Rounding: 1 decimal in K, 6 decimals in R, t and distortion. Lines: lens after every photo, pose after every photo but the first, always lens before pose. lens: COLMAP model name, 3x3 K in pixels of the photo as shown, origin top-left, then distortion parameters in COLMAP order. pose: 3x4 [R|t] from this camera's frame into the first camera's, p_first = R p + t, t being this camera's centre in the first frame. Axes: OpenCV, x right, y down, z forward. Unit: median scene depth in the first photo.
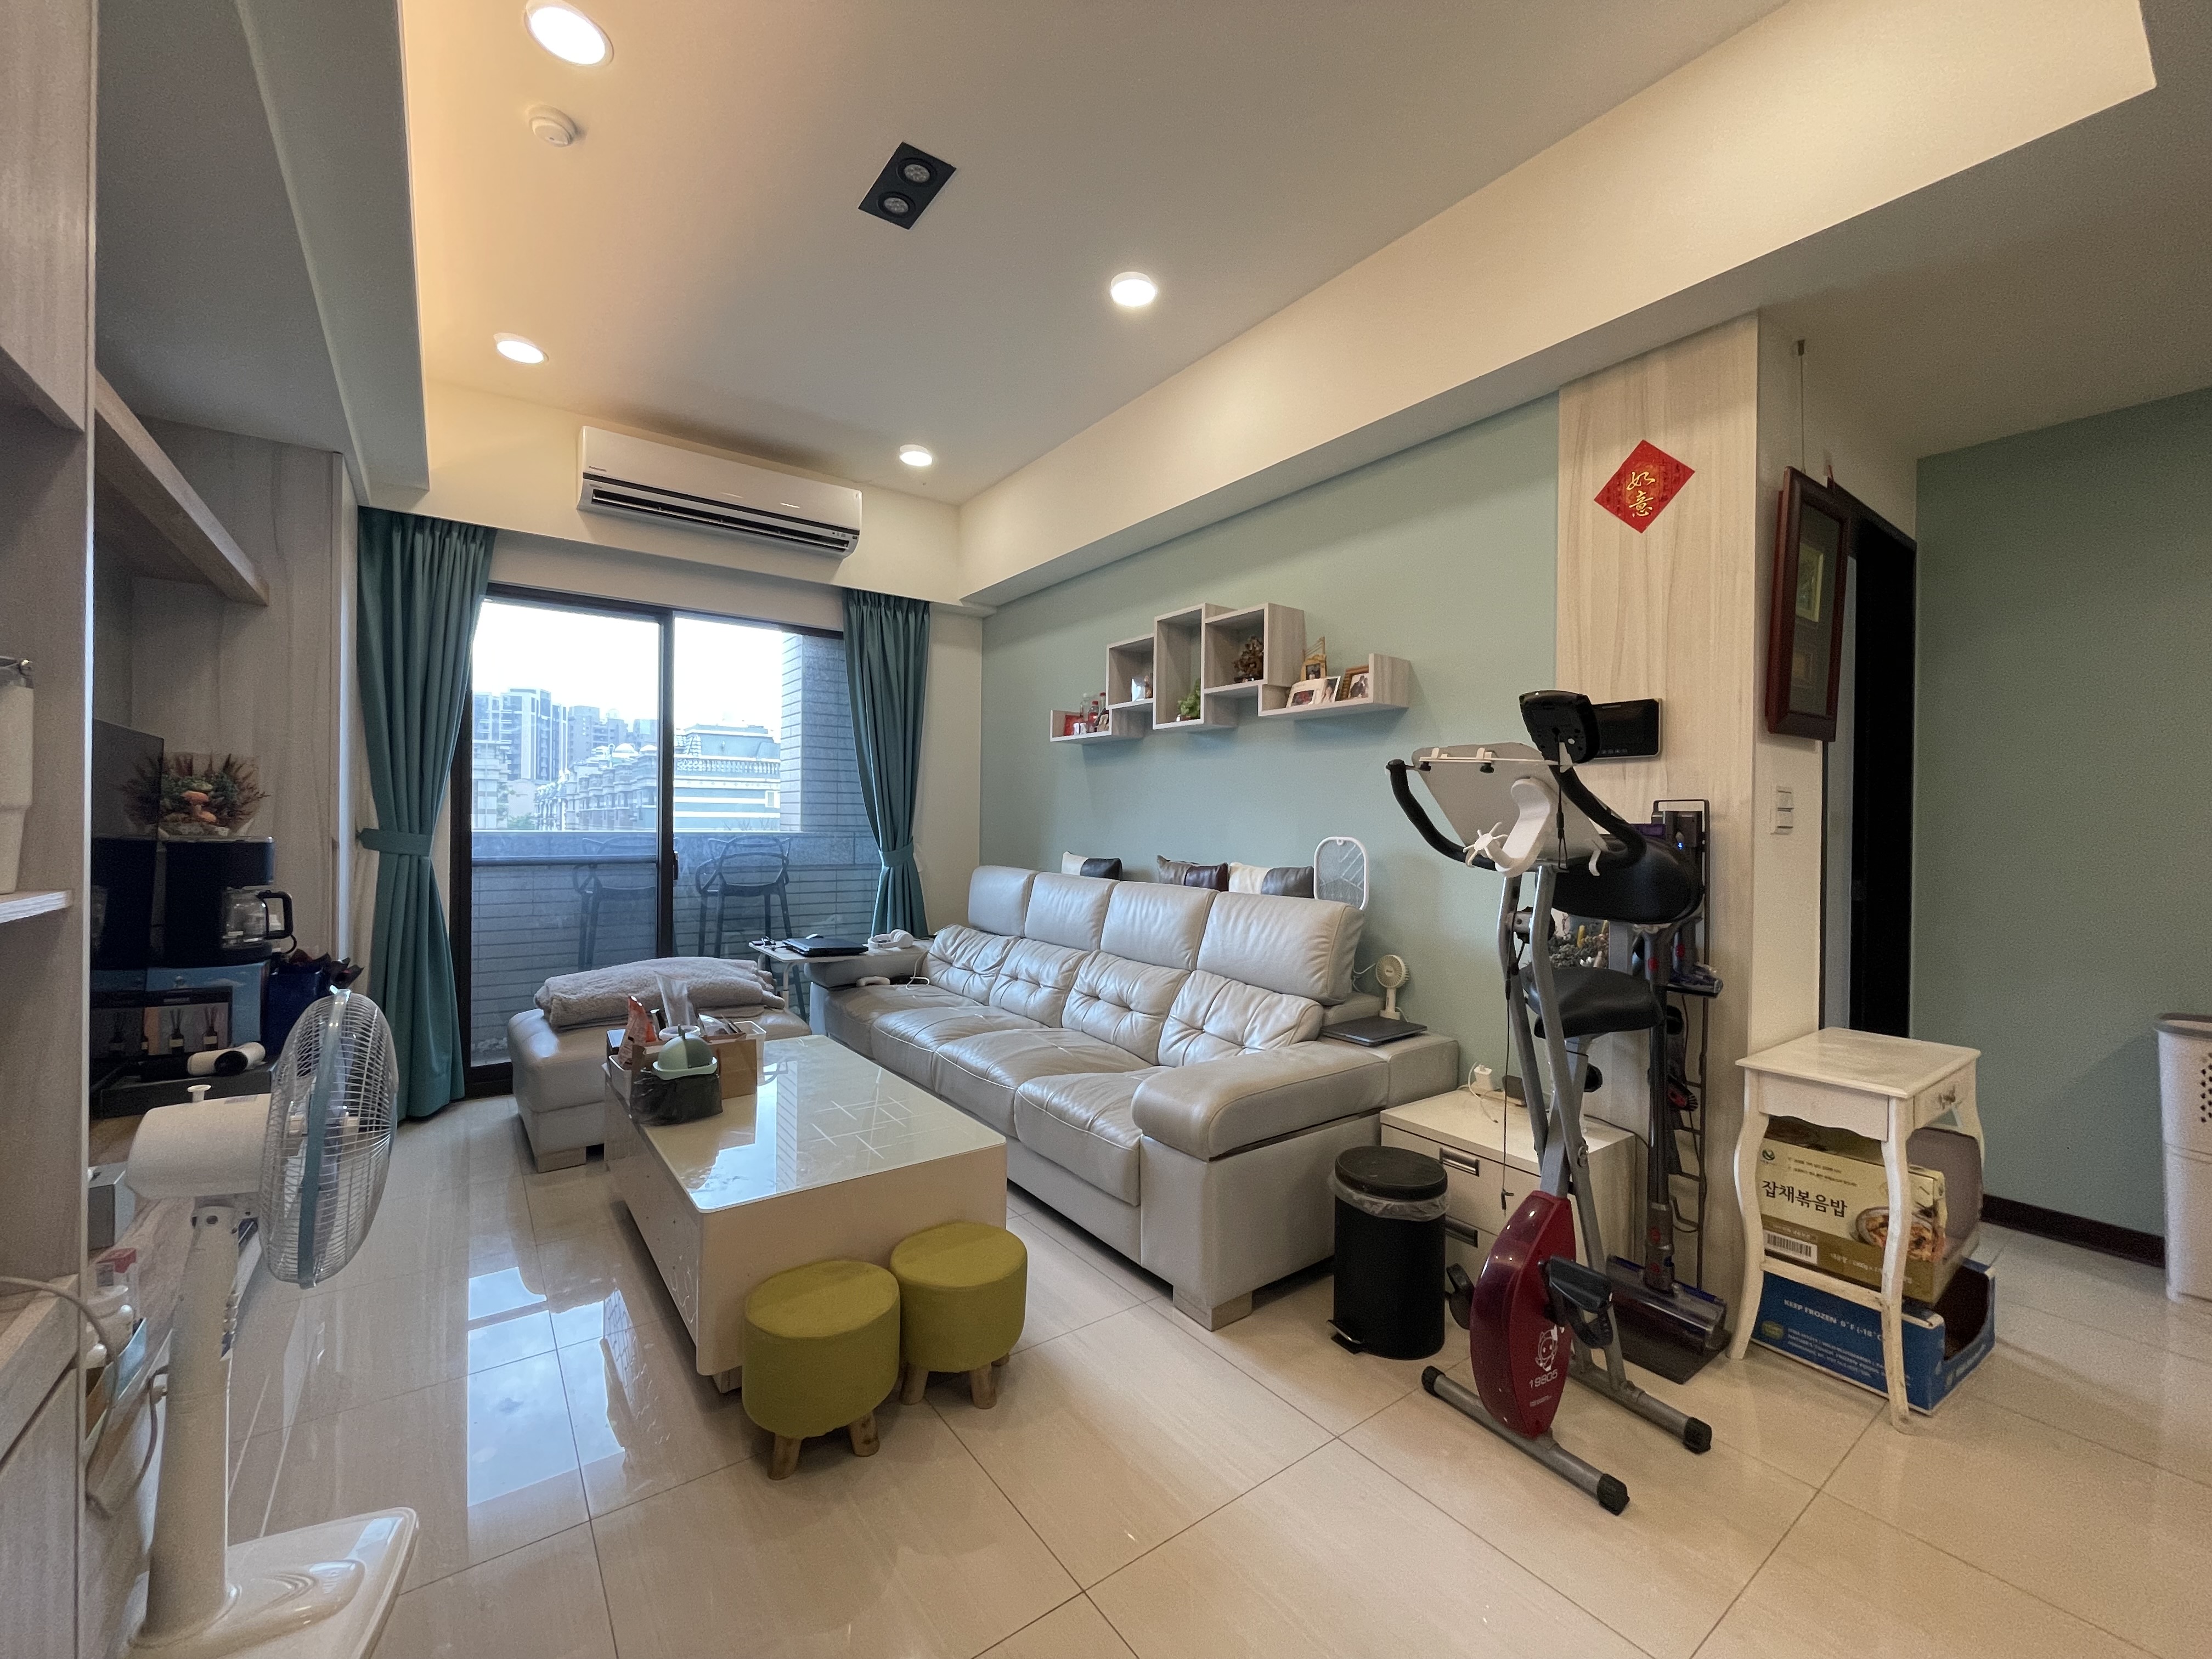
lens RADIAL K [[895.1, 0, 1106.2], [0, 895.1, 826.2], [0, 0, 1]] dist [-0.002116, -0.000178]
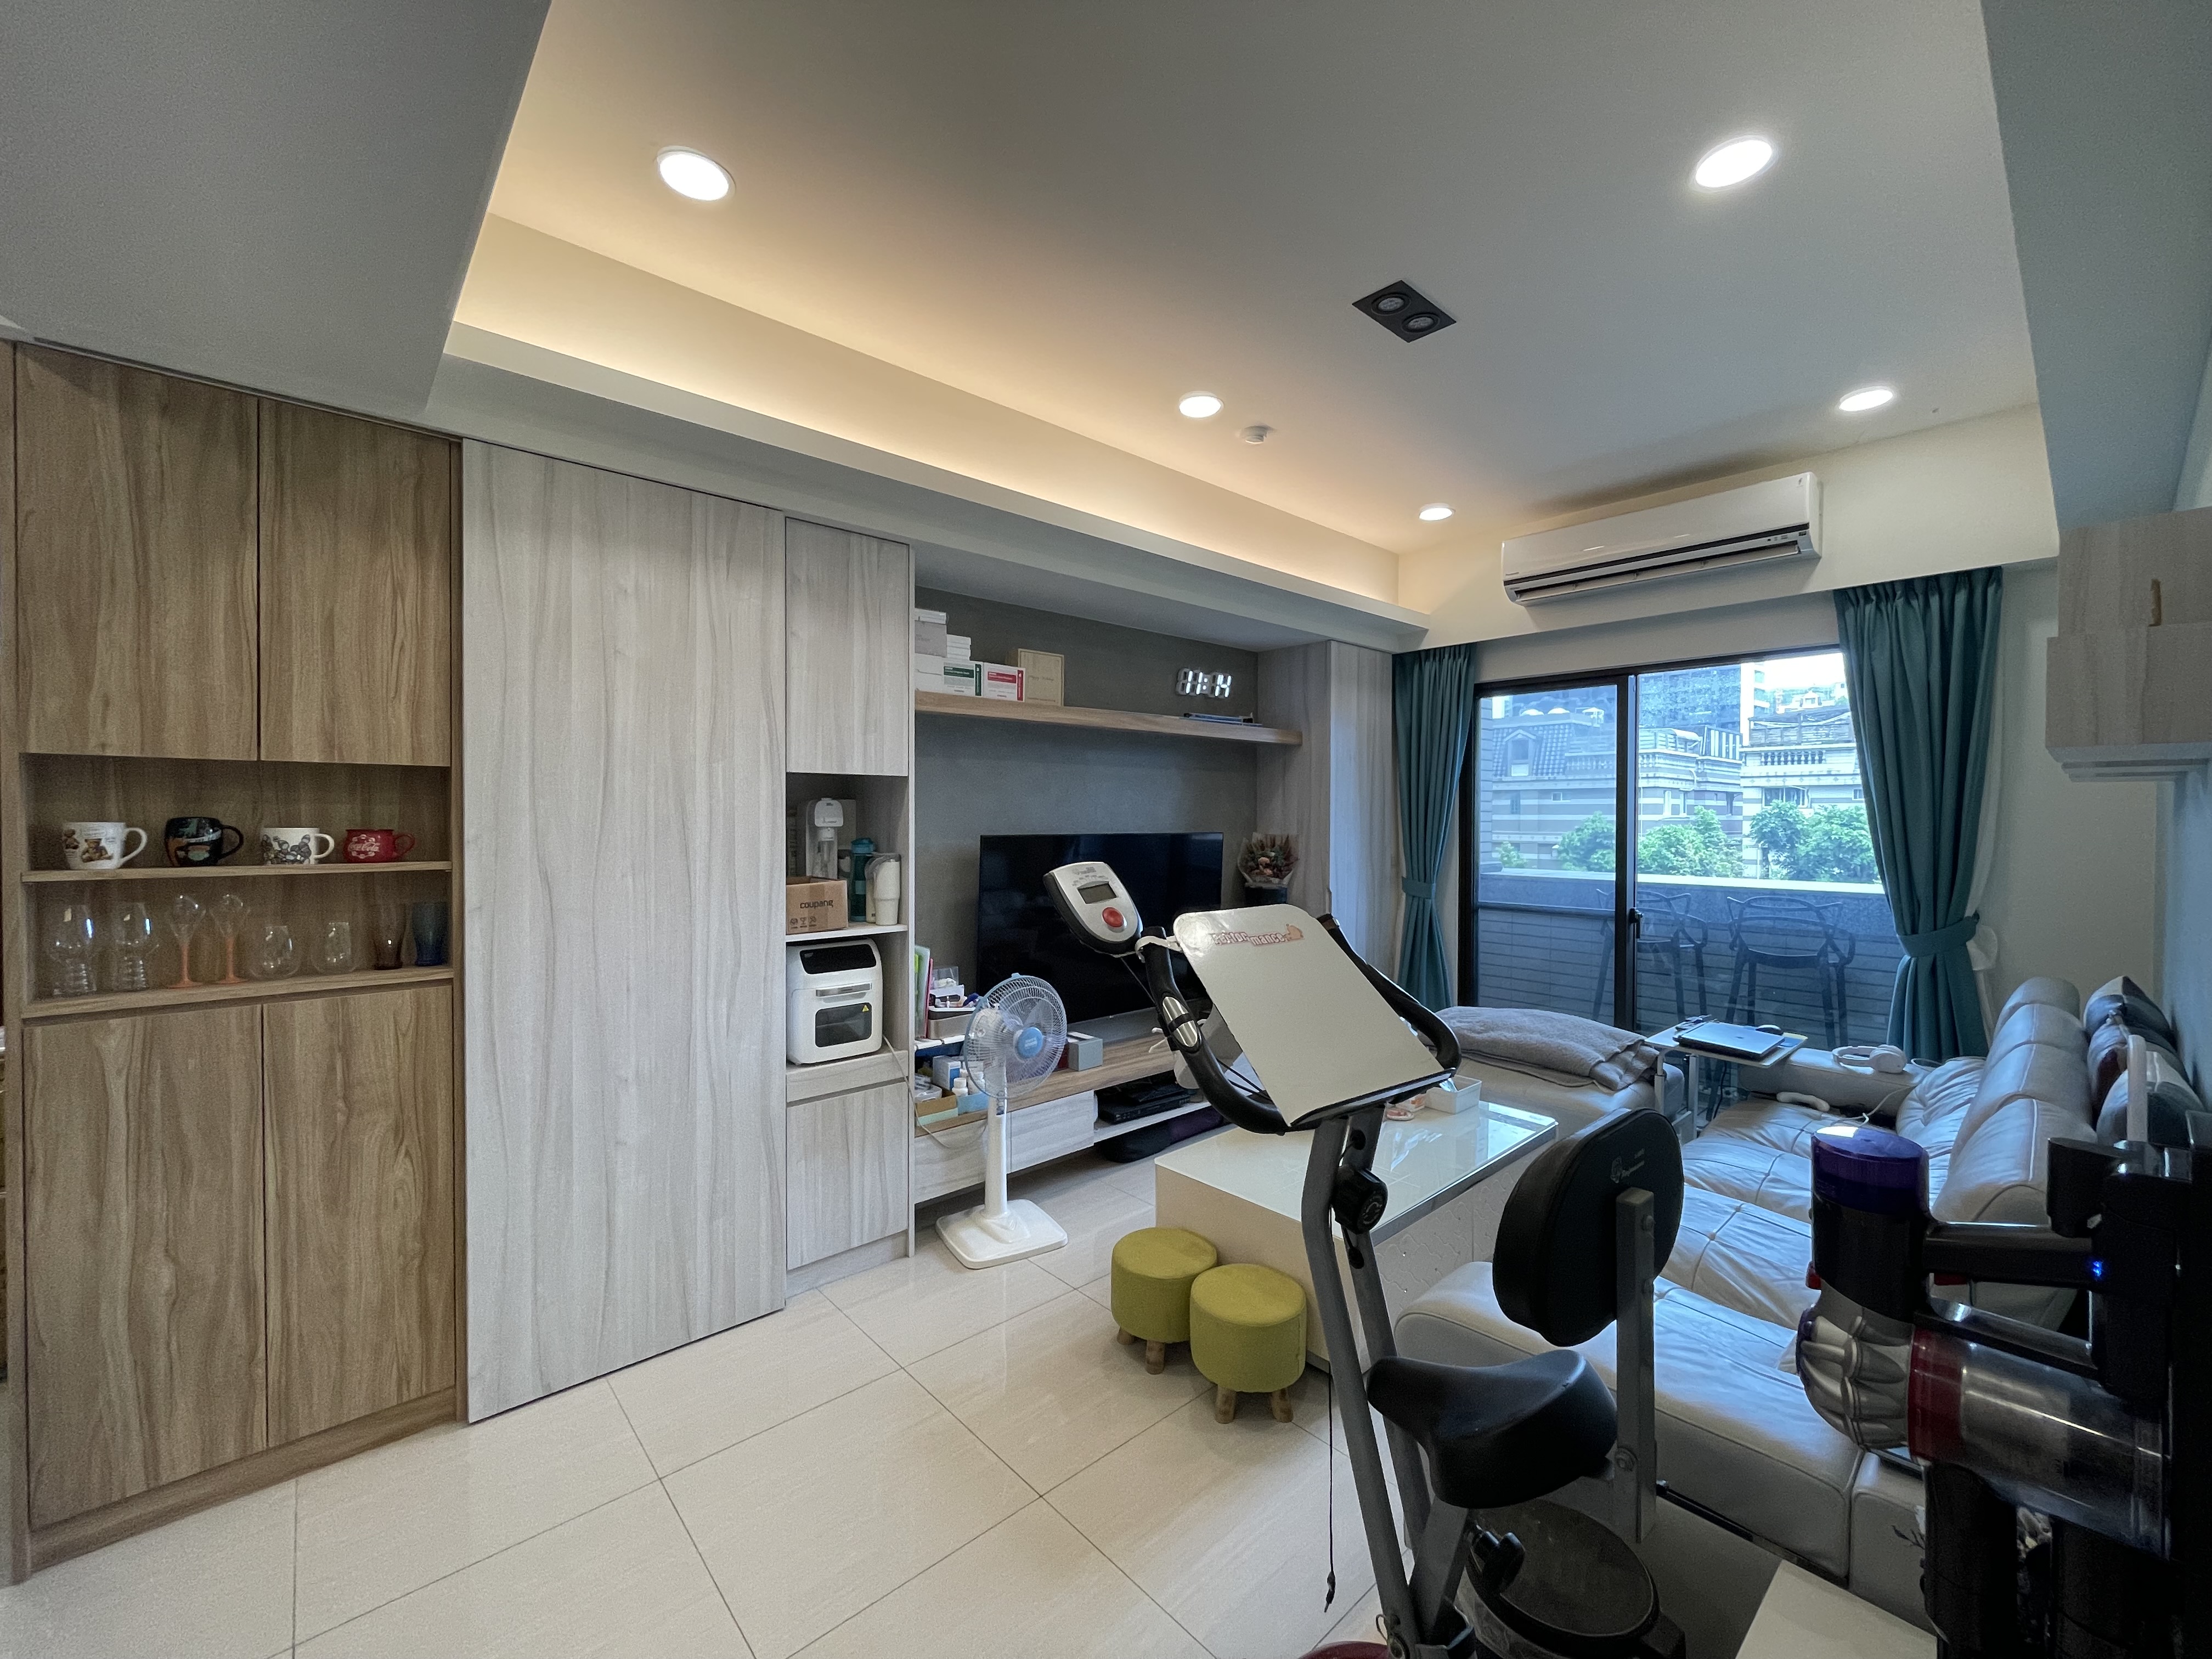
lens RADIAL K [[895.1, 0, 1106.2], [0, 895.1, 826.2], [0, 0, 1]] dist [-0.002116, -0.000178]
pose [[0.095576, 0.002186, -0.995420, 0.506437], [-0.004088, 0.999990, 0.001803, -0.071801], [0.995414, 0.003897, 0.095584, 0.355525]]
